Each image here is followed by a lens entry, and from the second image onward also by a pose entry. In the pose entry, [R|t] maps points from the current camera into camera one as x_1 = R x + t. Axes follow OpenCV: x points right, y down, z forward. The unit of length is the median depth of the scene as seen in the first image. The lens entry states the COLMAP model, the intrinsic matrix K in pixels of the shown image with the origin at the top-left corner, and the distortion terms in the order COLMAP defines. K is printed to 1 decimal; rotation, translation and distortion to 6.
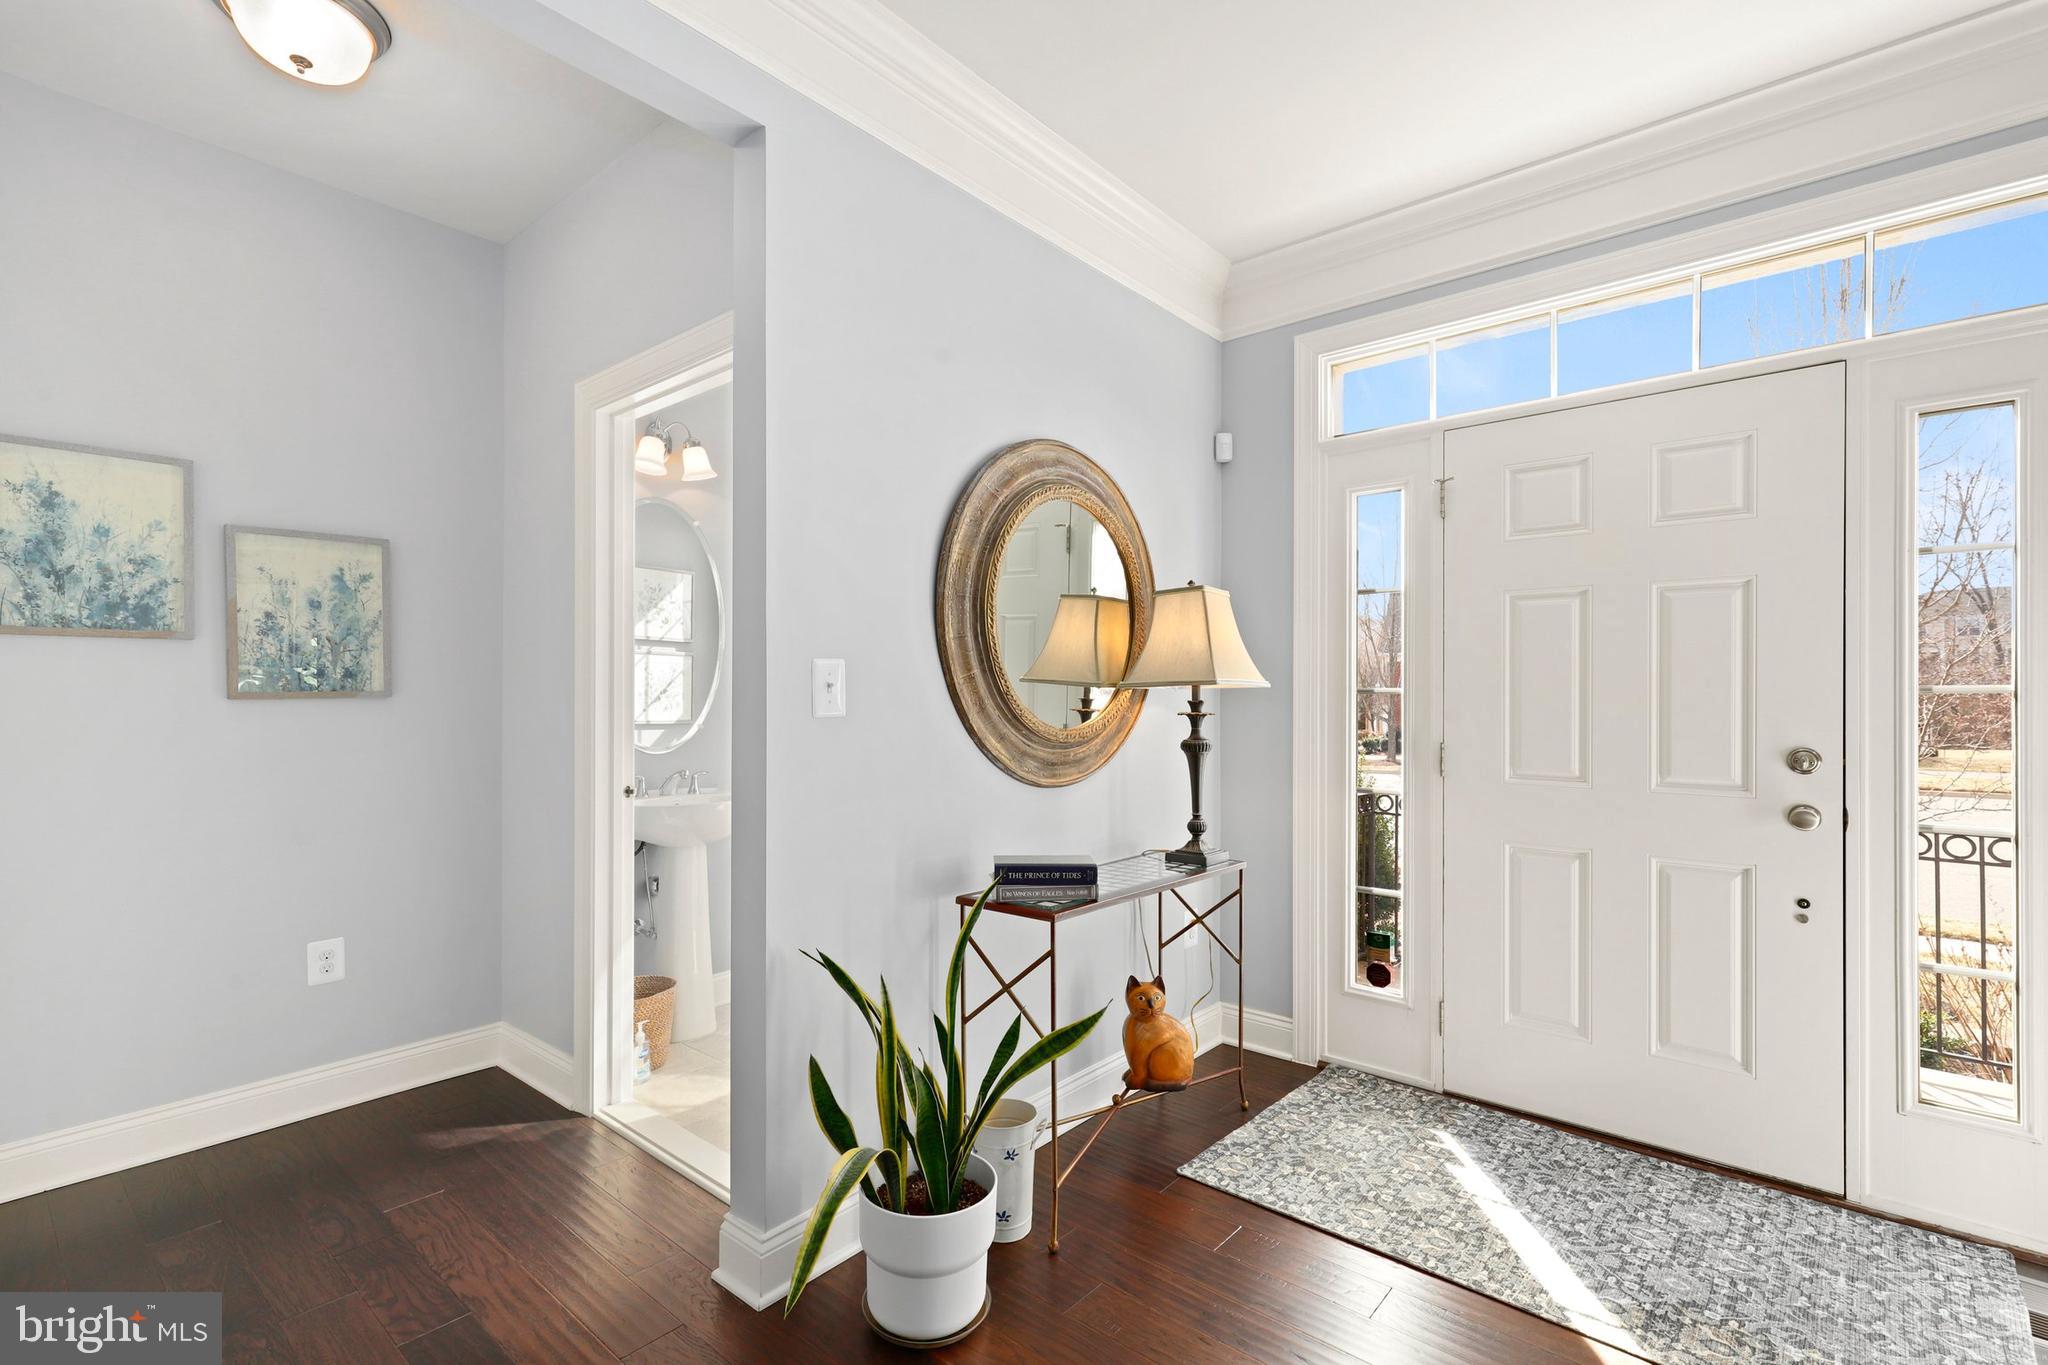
lens RADIAL K [[941.3, 0, 1020.7], [0, 941.3, 692.3], [0, 0, 1]] dist [0.008033, -0.000249]
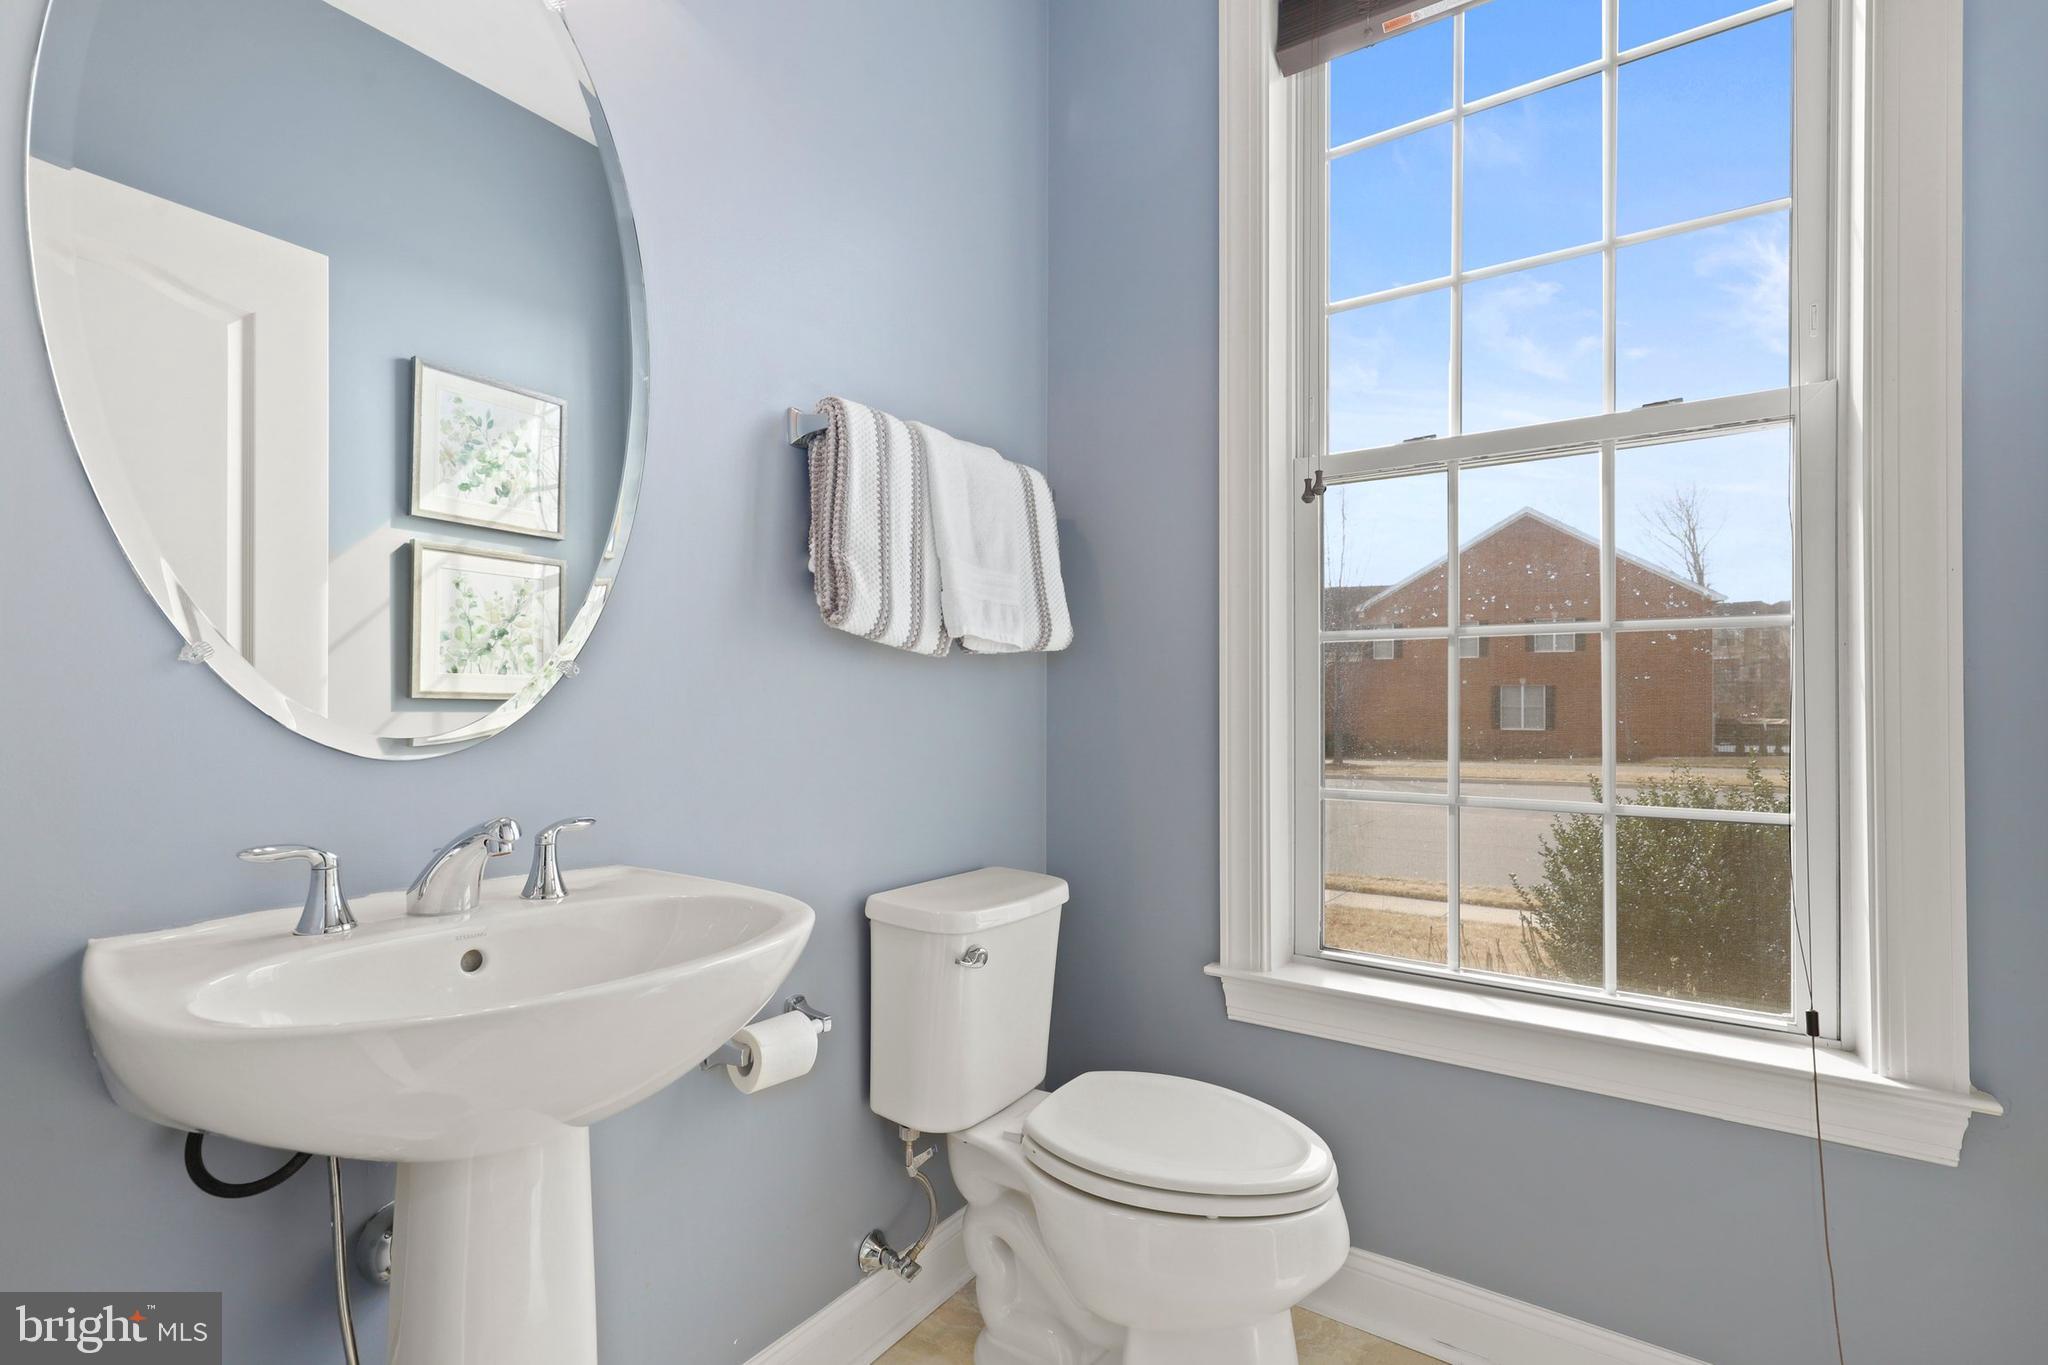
lens RADIAL K [[941.3, 0, 1020.7], [0, 941.3, 692.3], [0, 0, 1]] dist [0.008033, -0.000249]
pose [[0.994355, -0.002053, 0.106082, -0.164606], [0.002656, 0.999981, -0.005546, 0.033198], [-0.106068, 0.005796, 0.994342, 0.493823]]
